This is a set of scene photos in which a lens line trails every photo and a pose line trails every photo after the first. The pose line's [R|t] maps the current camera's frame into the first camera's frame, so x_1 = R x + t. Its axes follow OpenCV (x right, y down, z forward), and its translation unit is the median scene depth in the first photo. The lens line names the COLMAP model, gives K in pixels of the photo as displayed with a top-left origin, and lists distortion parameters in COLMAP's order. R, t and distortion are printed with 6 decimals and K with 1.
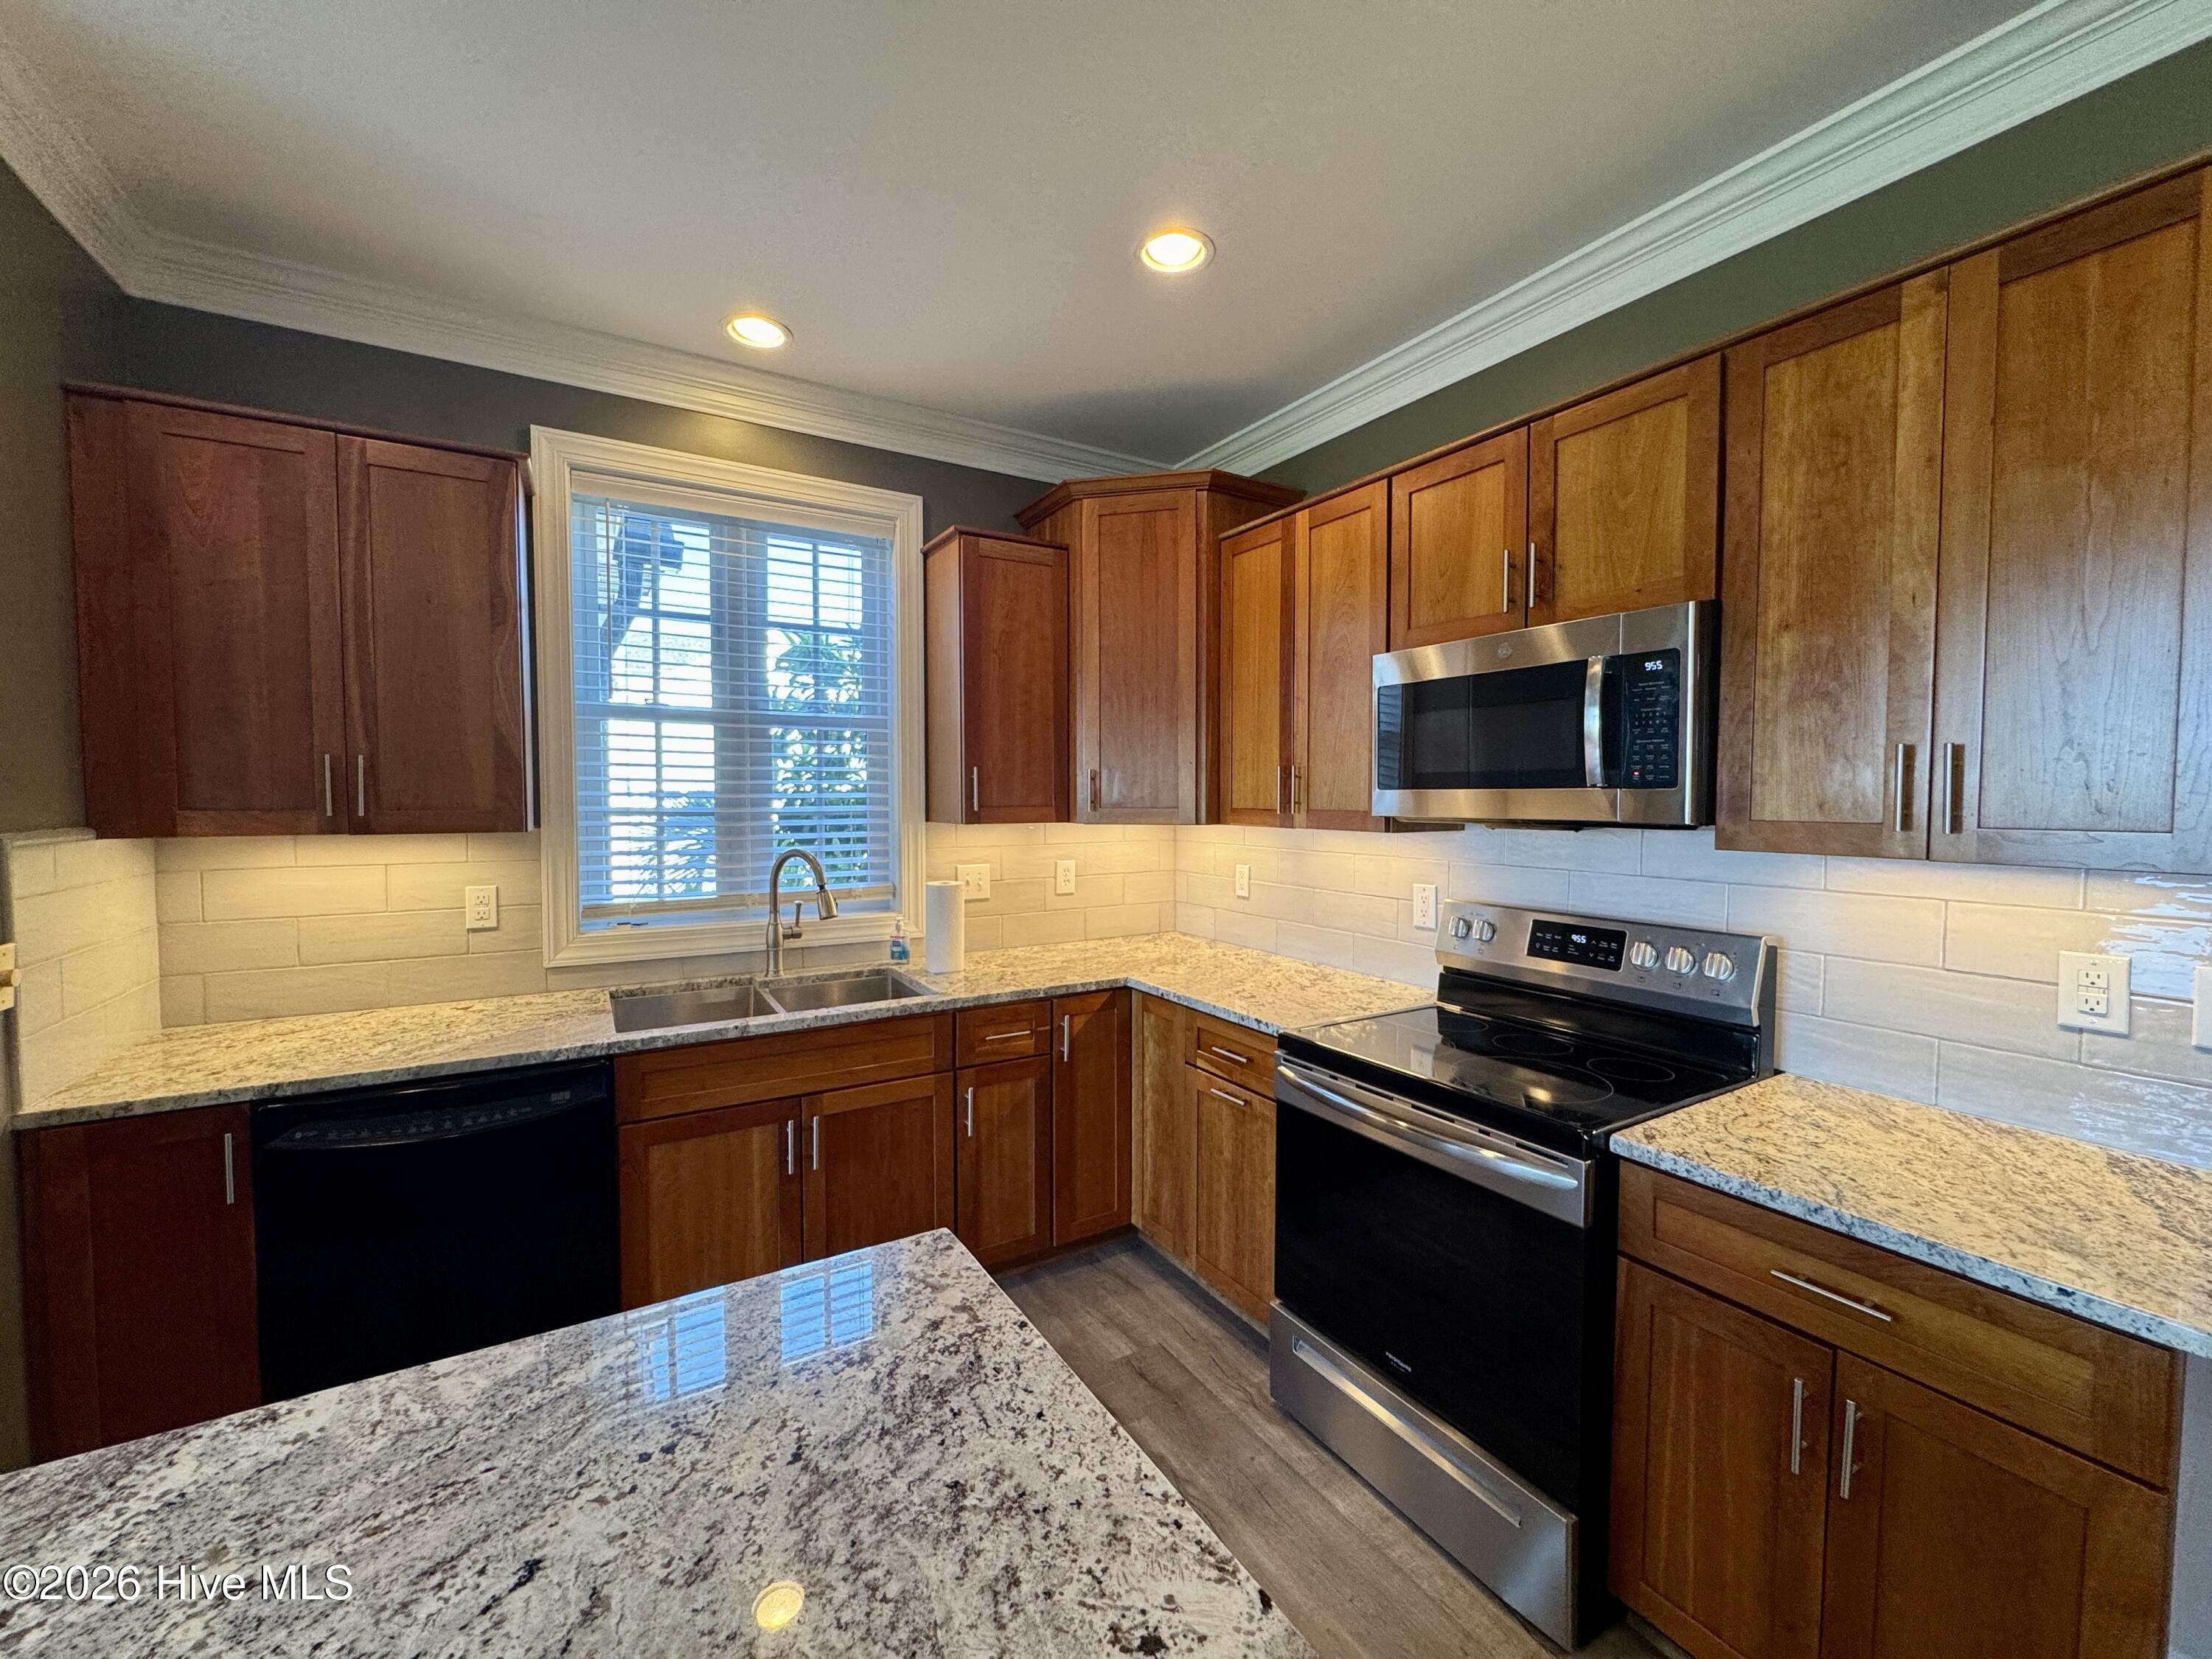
lens RADIAL K [[880.7, 0, 1111.7], [0, 880.7, 827.3], [0, 0, 1]] dist [-0.000998, -0.000395]
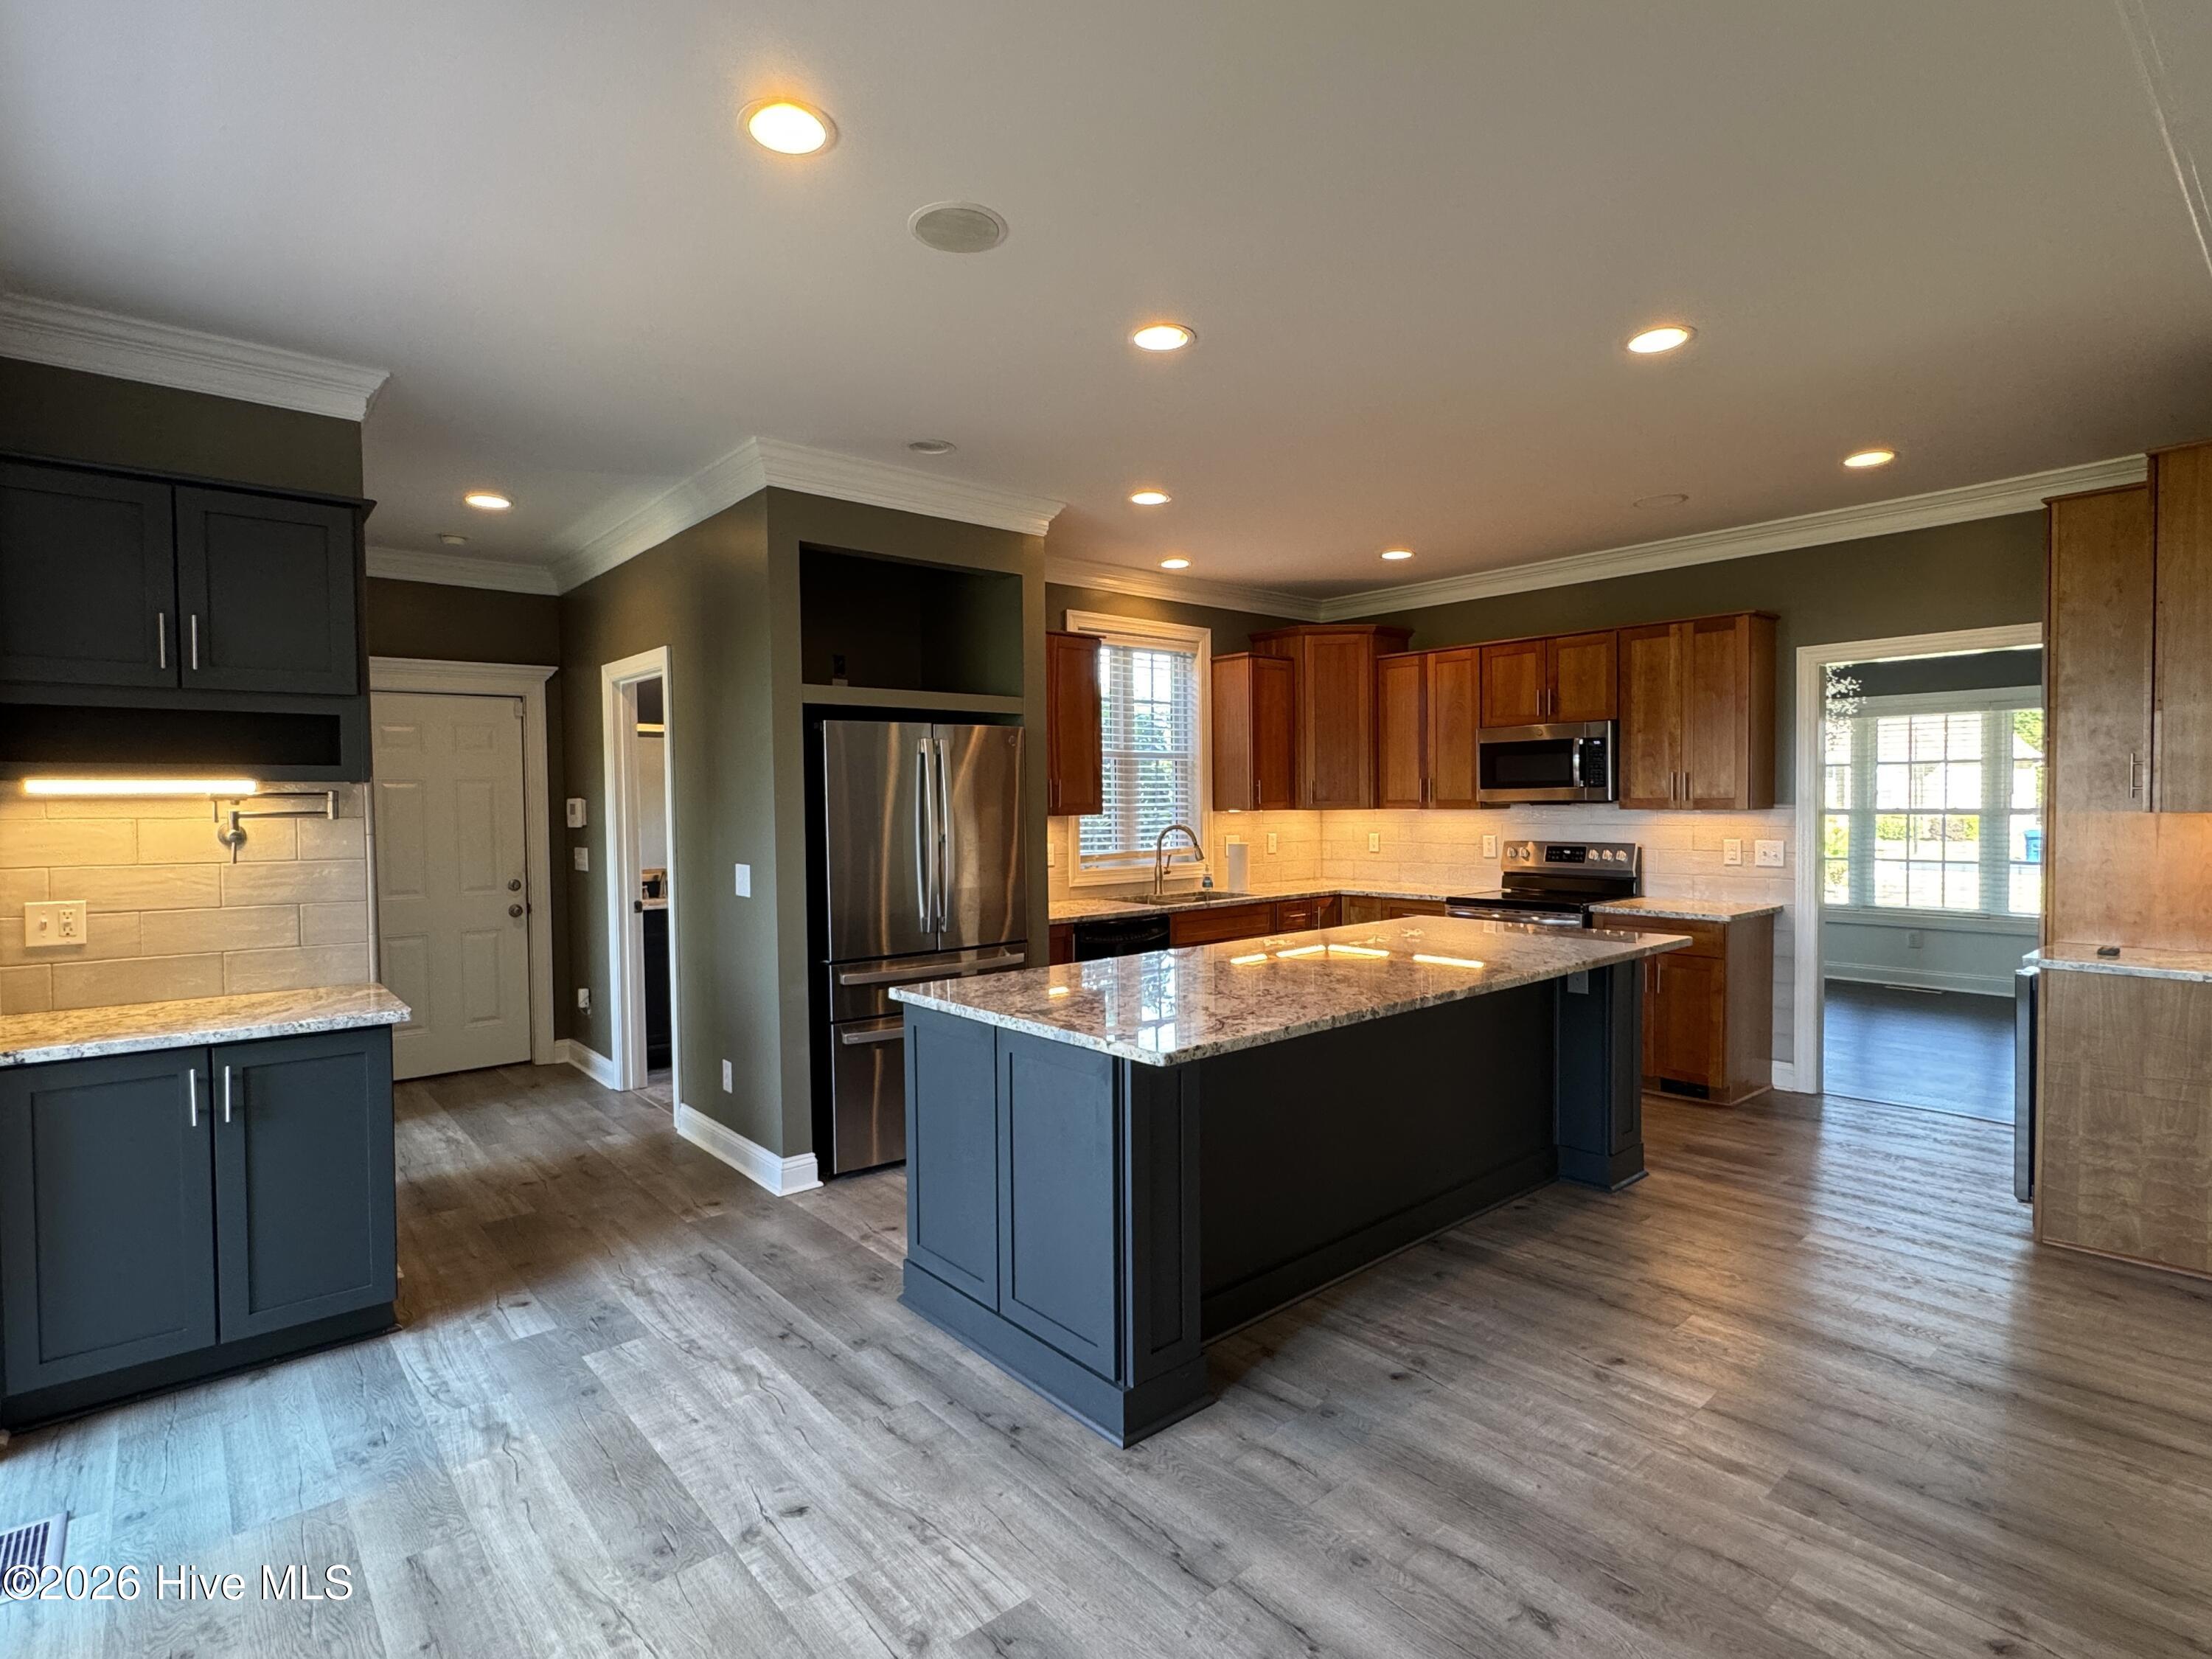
lens RADIAL K [[1096.9, 0, 1101.3], [0, 1096.9, 831.7], [0, 0, 1]] dist [-0.004325, -0.000328]
pose [[0.986684, -0.019081, 0.161524, -1.120015], [0.020593, 0.999758, -0.007692, 0.067492], [-0.161338, 0.010916, 0.986839, -1.618462]]
